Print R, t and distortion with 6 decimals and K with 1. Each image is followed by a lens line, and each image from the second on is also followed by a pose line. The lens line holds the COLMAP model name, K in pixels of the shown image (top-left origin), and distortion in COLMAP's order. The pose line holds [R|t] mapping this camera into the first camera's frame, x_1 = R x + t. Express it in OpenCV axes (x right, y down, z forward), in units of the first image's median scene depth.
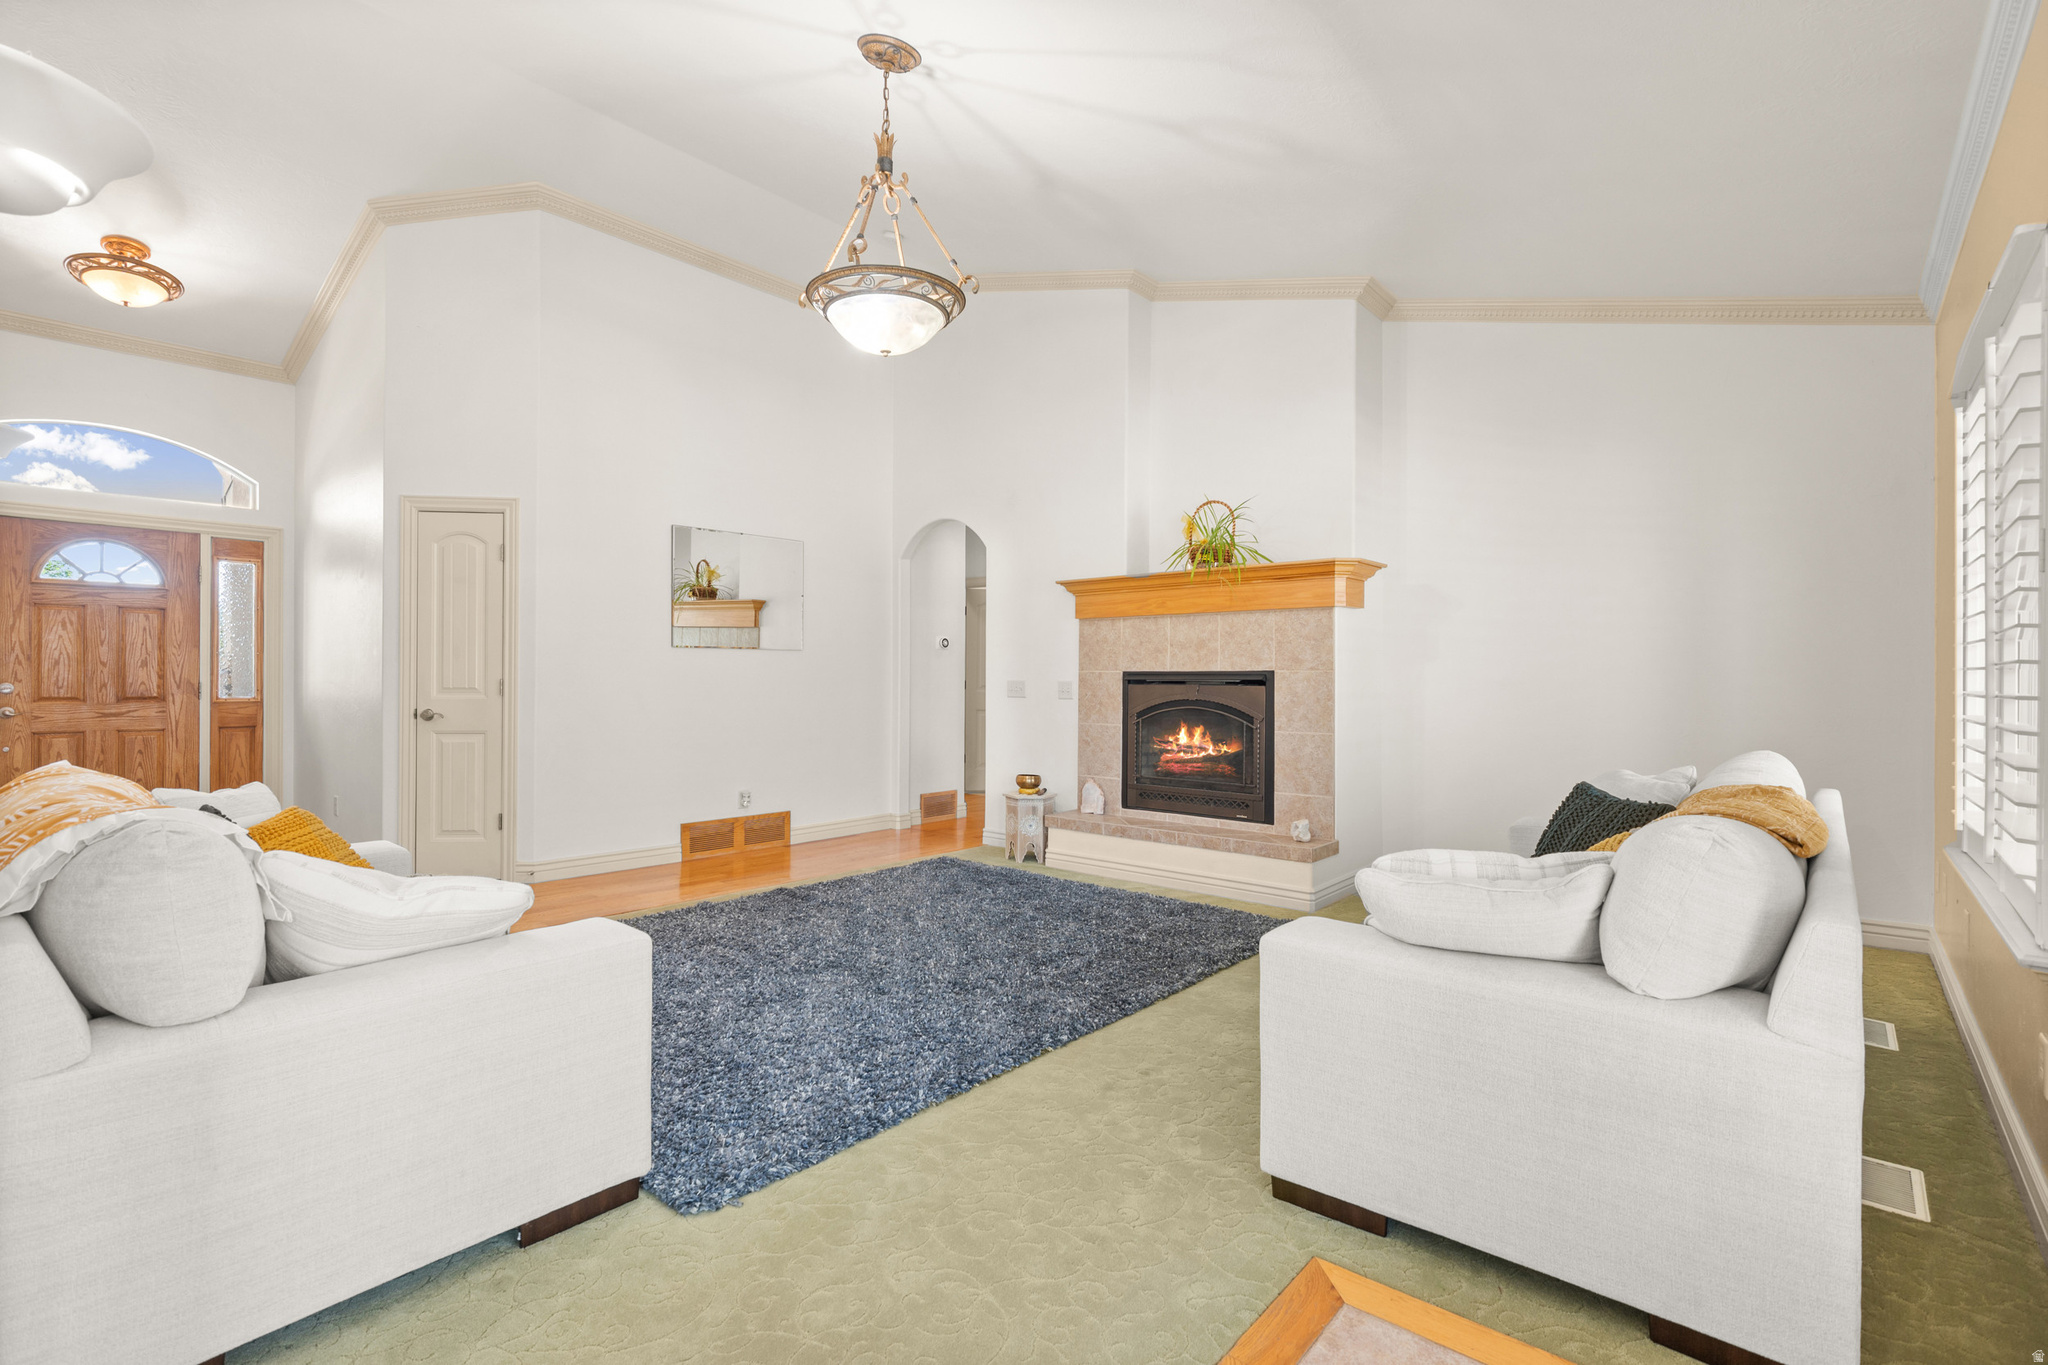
lens RADIAL K [[938.5, 0, 1075.8], [0, 938.5, 695.3], [0, 0, 1]] dist [-0.025438, -0.000985]
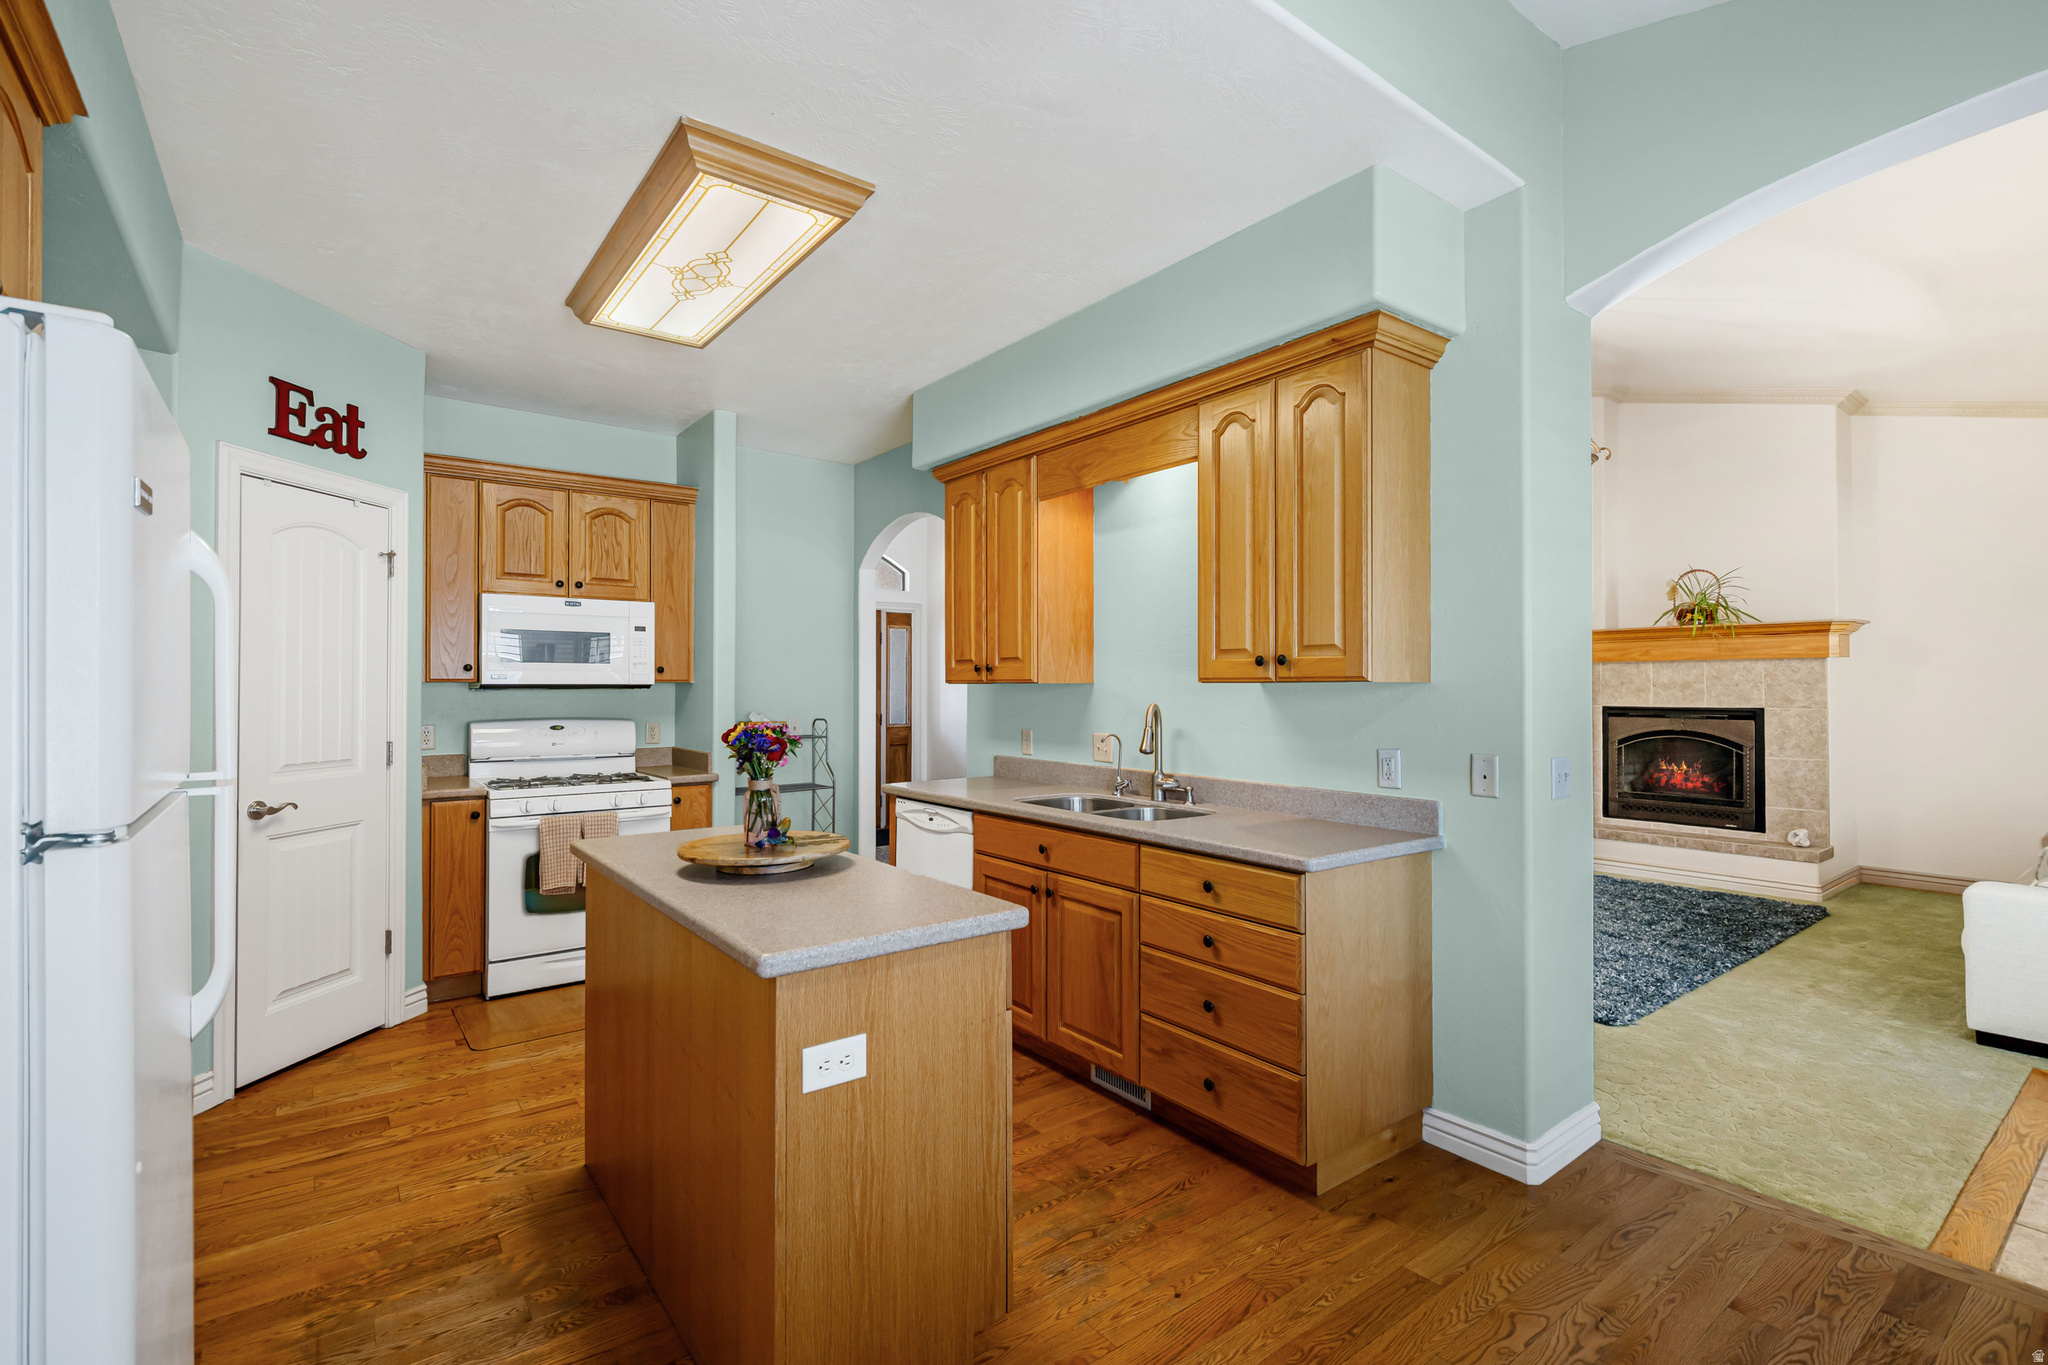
lens RADIAL K [[938.5, 0, 1029.1], [0, 938.5, 685.2], [0, 0, 1]] dist [-0.025438, -0.000985]
pose [[0.966730, -0.006858, -0.255706, -0.411706], [0.001809, 0.999799, -0.019976, -0.033550], [0.255791, 0.018849, 0.966548, -0.421545]]
